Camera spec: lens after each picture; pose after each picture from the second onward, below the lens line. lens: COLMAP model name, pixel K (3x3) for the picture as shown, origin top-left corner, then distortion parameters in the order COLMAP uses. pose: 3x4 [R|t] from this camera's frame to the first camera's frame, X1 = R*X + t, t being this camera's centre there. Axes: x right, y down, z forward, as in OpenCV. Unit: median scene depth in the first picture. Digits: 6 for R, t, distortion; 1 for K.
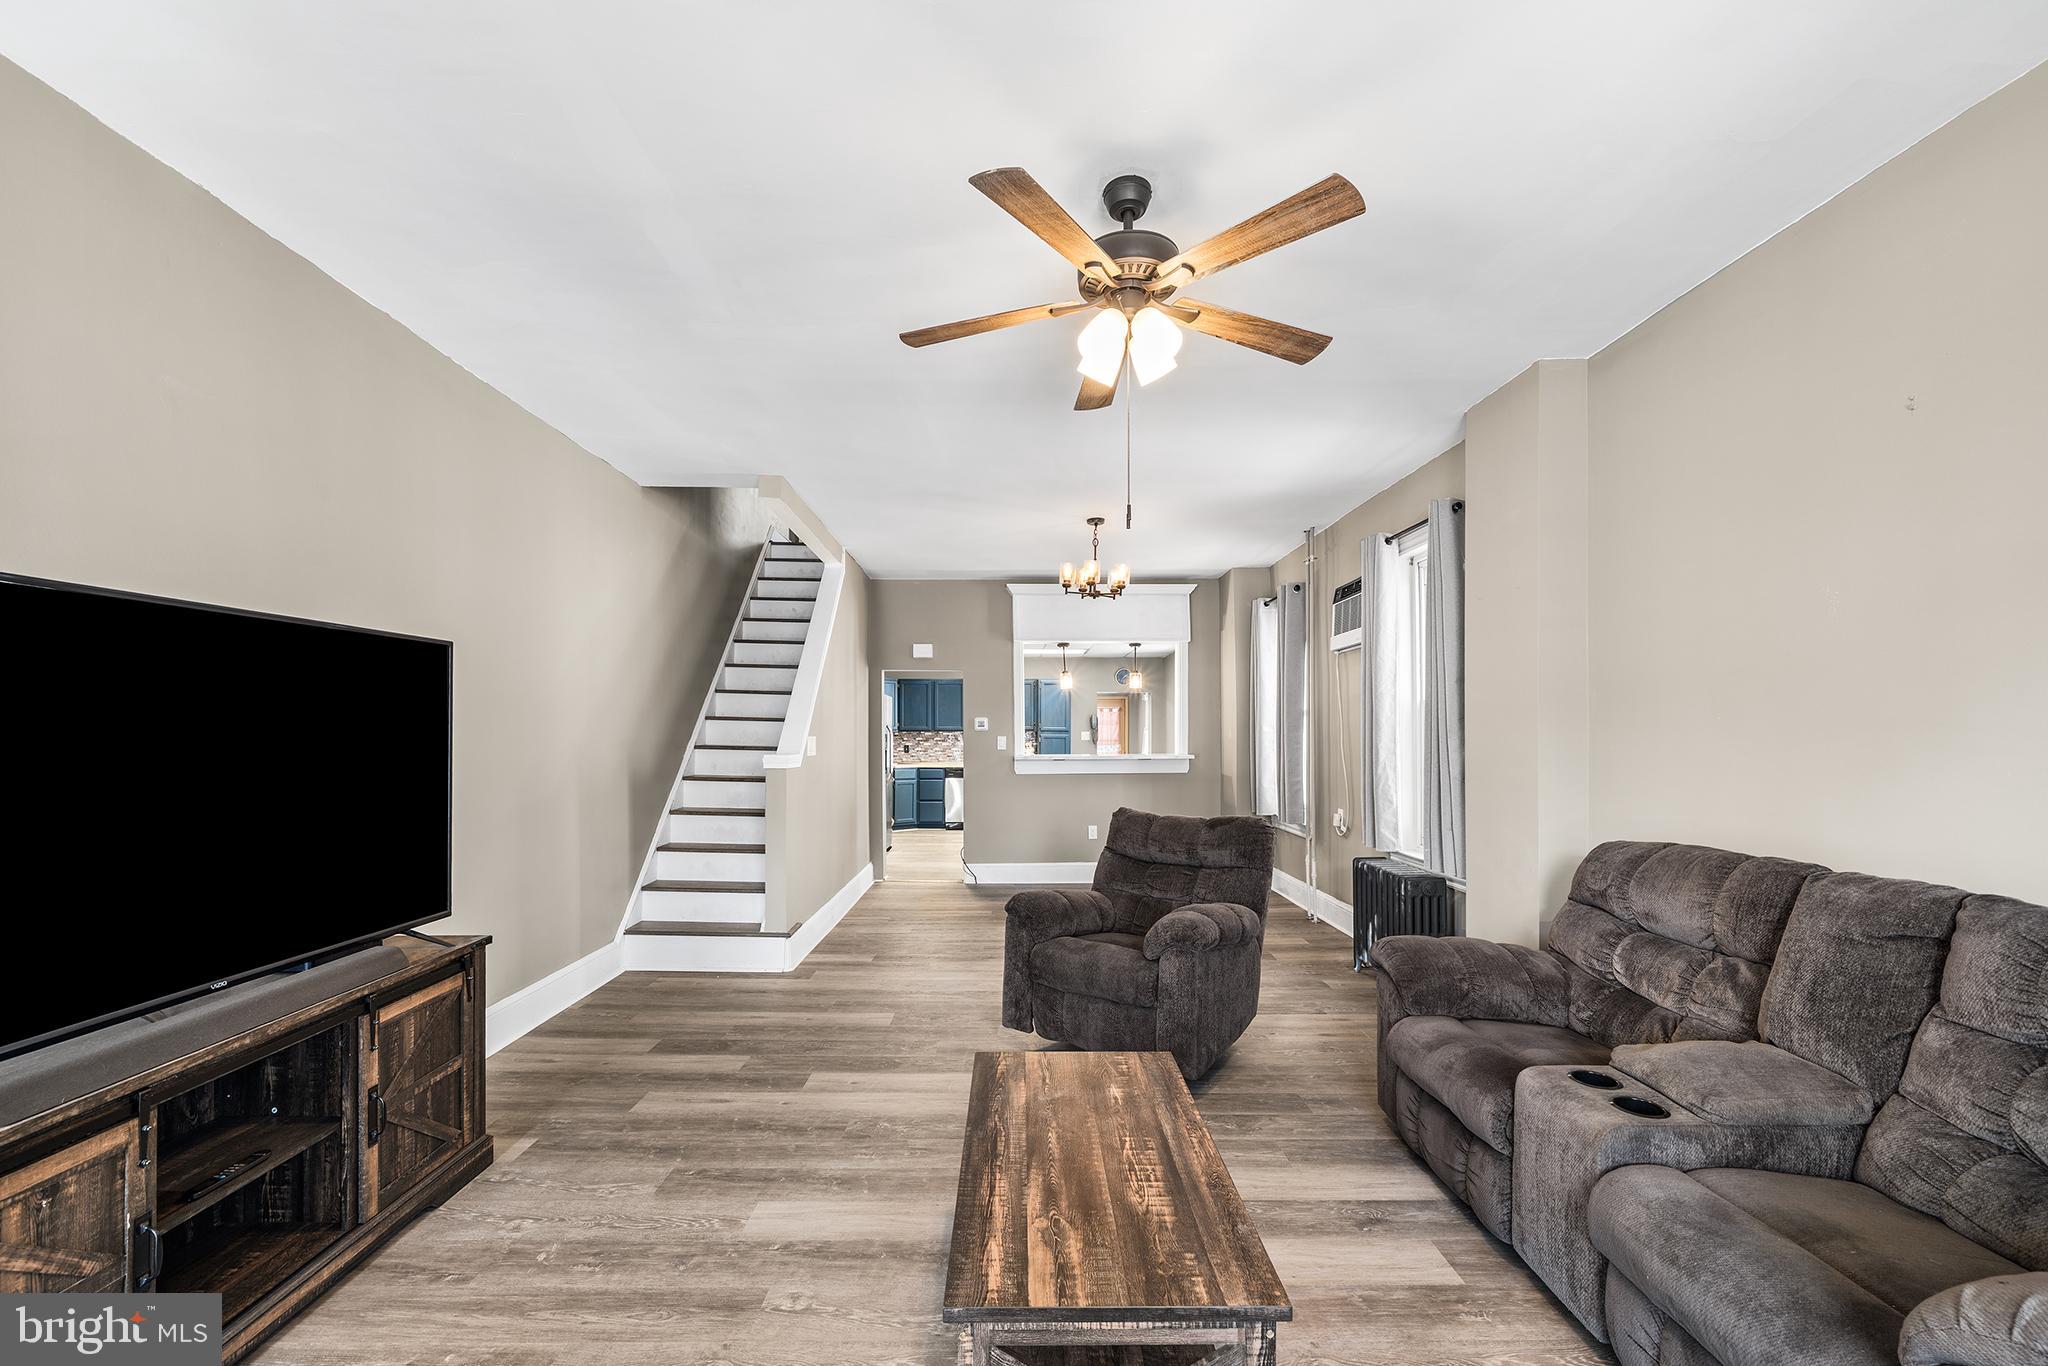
lens RADIAL K [[817.2, 0, 1018.4], [0, 817.2, 727.3], [0, 0, 1]] dist [0.004055, -0.001348]
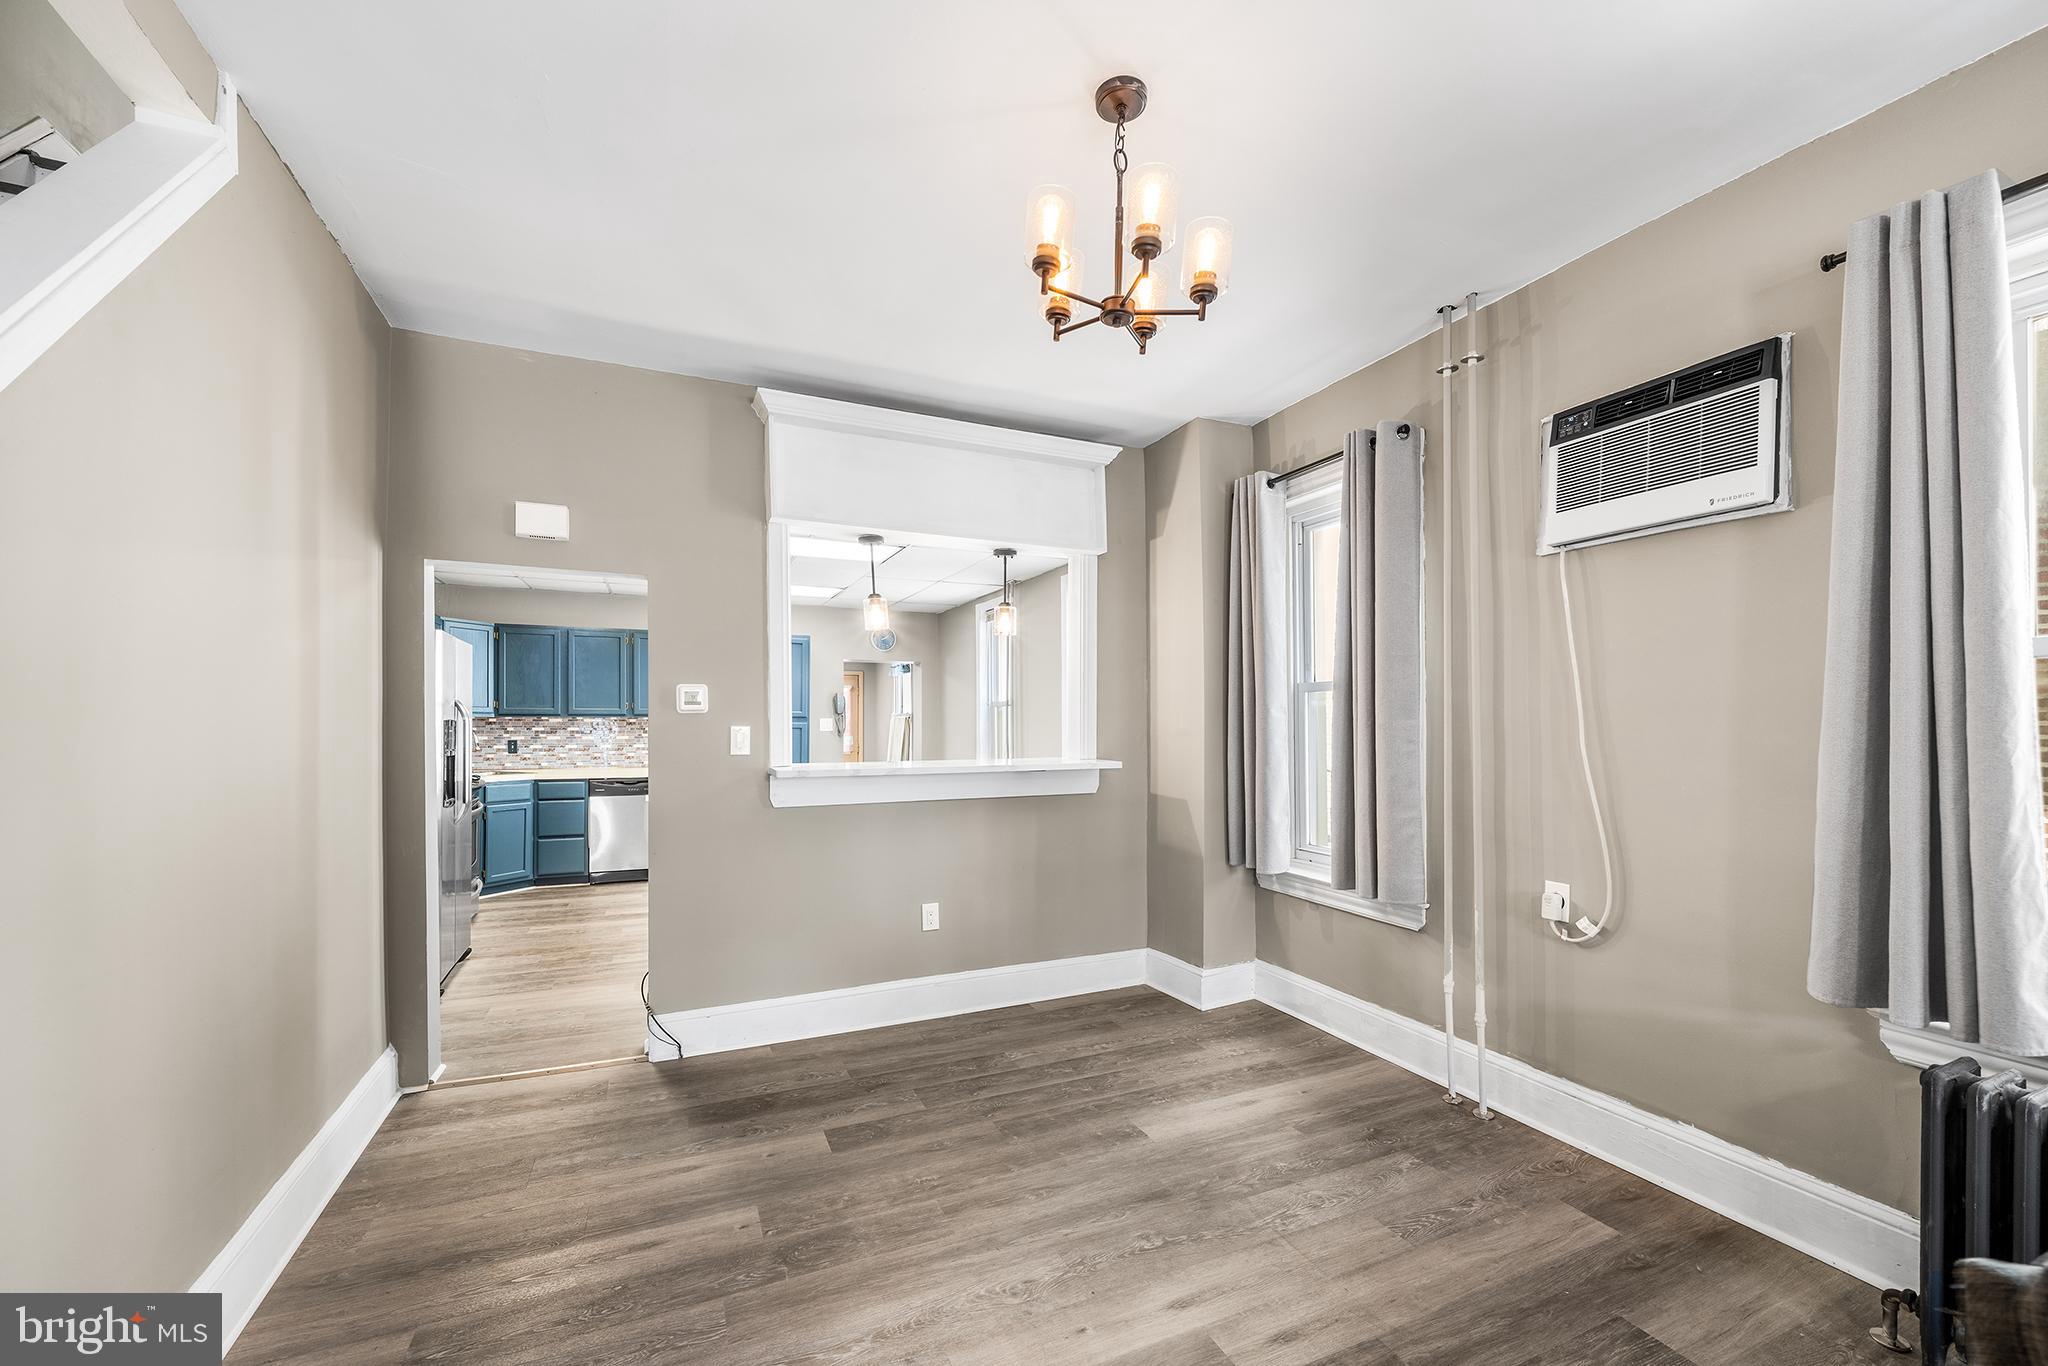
lens RADIAL K [[817.2, 0, 1020.3], [0, 817.2, 723.6], [0, 0, 1]] dist [0.004055, -0.001348]
pose [[0.917914, 0.003908, 0.396761, -0.095427], [-0.007392, 0.999946, 0.007253, 0.008676], [-0.396712, -0.009590, 0.917893, 0.839233]]
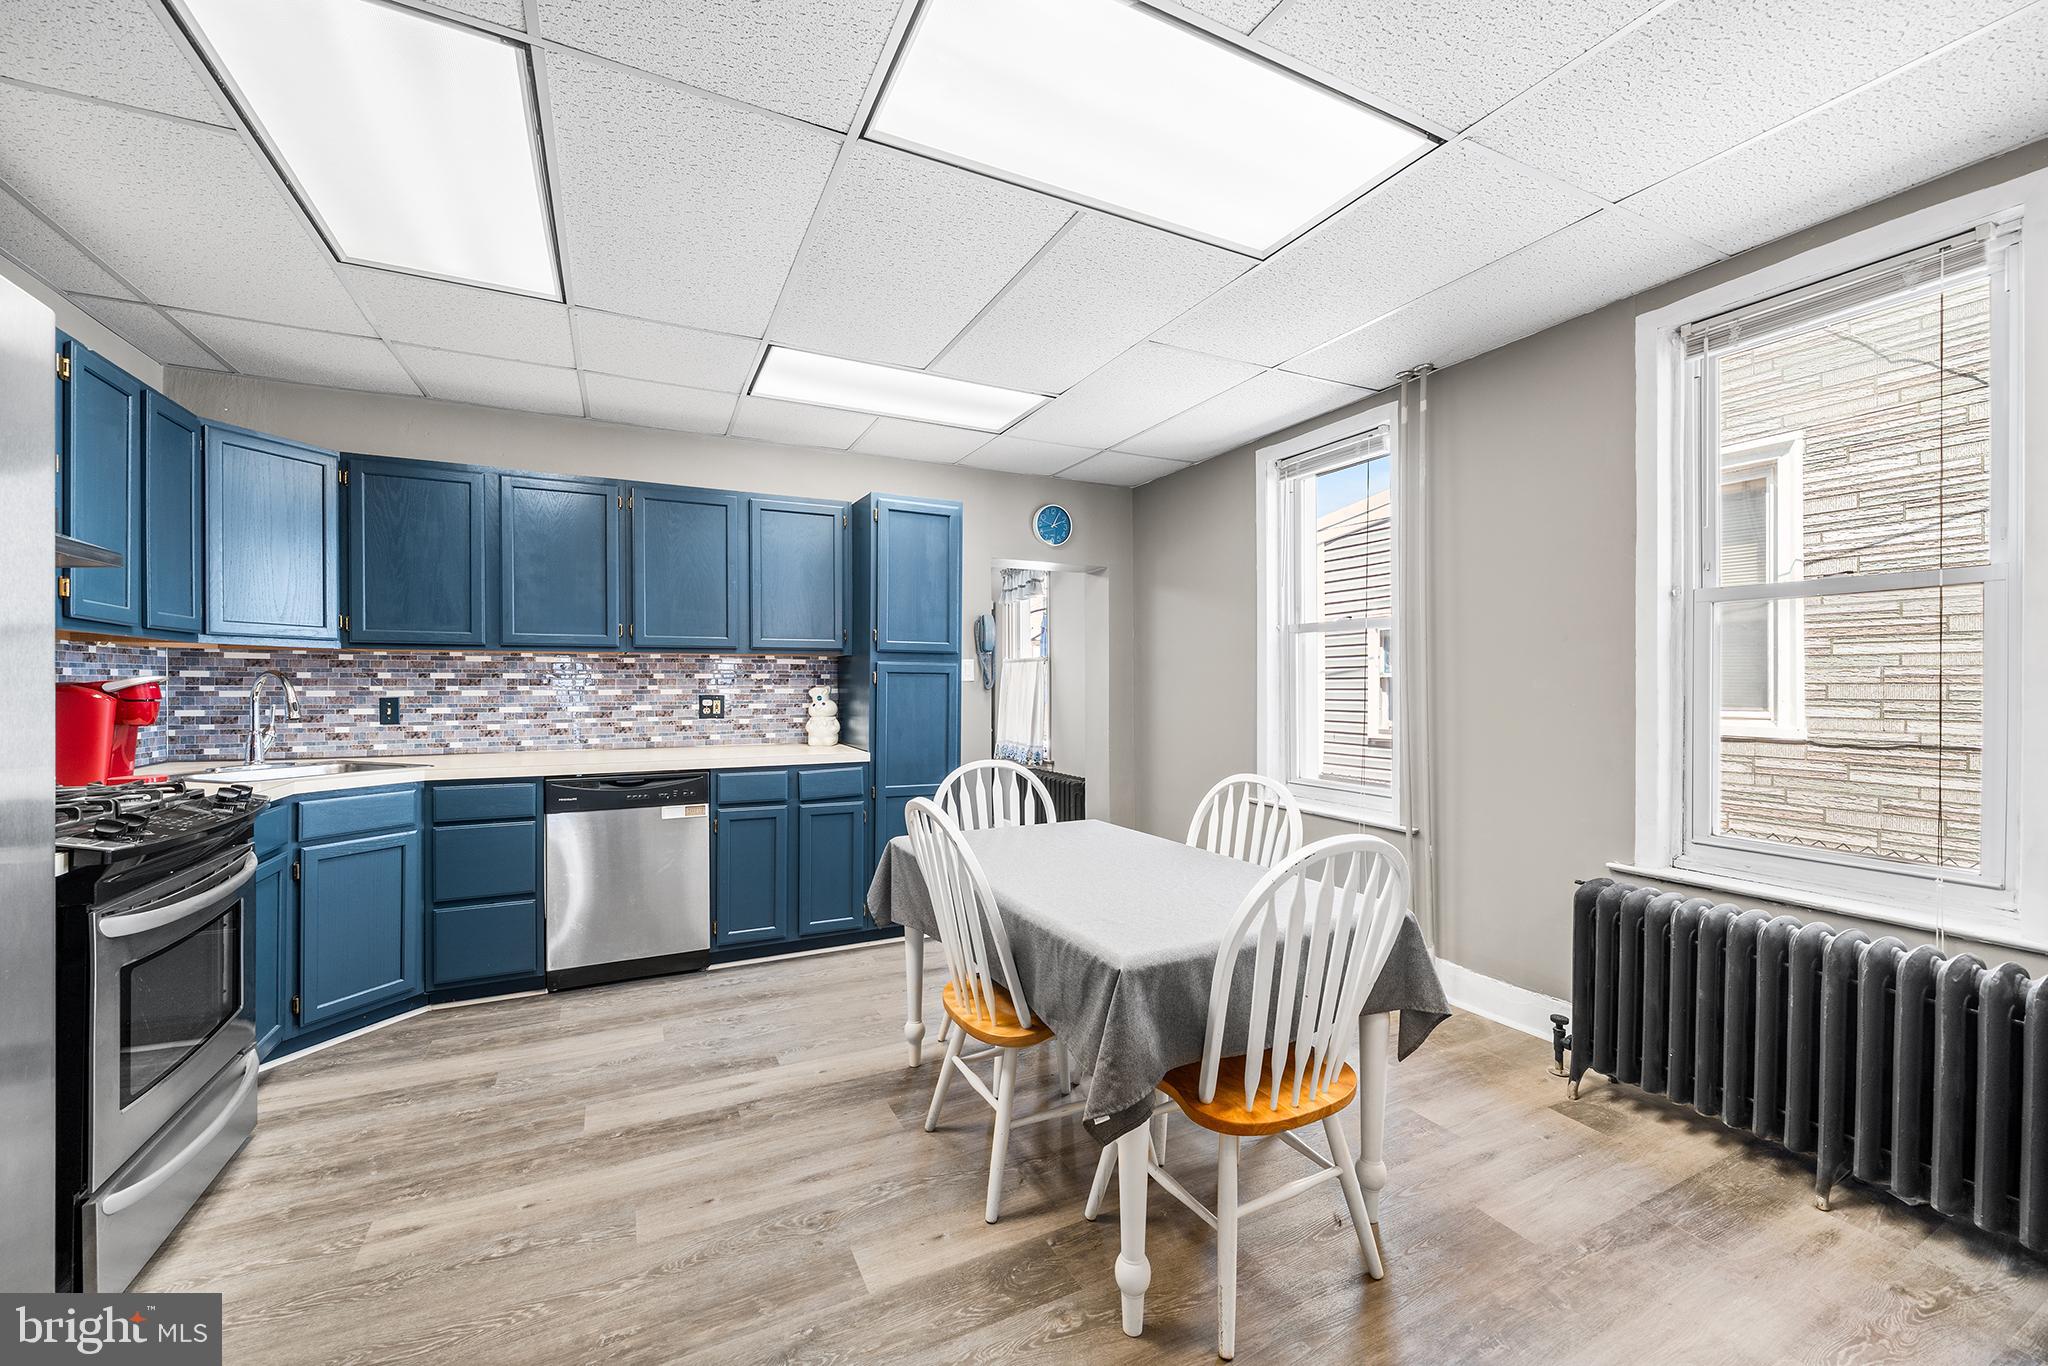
lens RADIAL K [[817.2, 0, 1017.3], [0, 817.2, 683.0], [0, 0, 1]] dist [0.004055, -0.001348]
pose [[0.903289, 0.000729, 0.429031, -0.154563], [-0.004093, 0.999968, 0.006918, 0.035037], [-0.429012, -0.008005, 0.903263, 1.638805]]
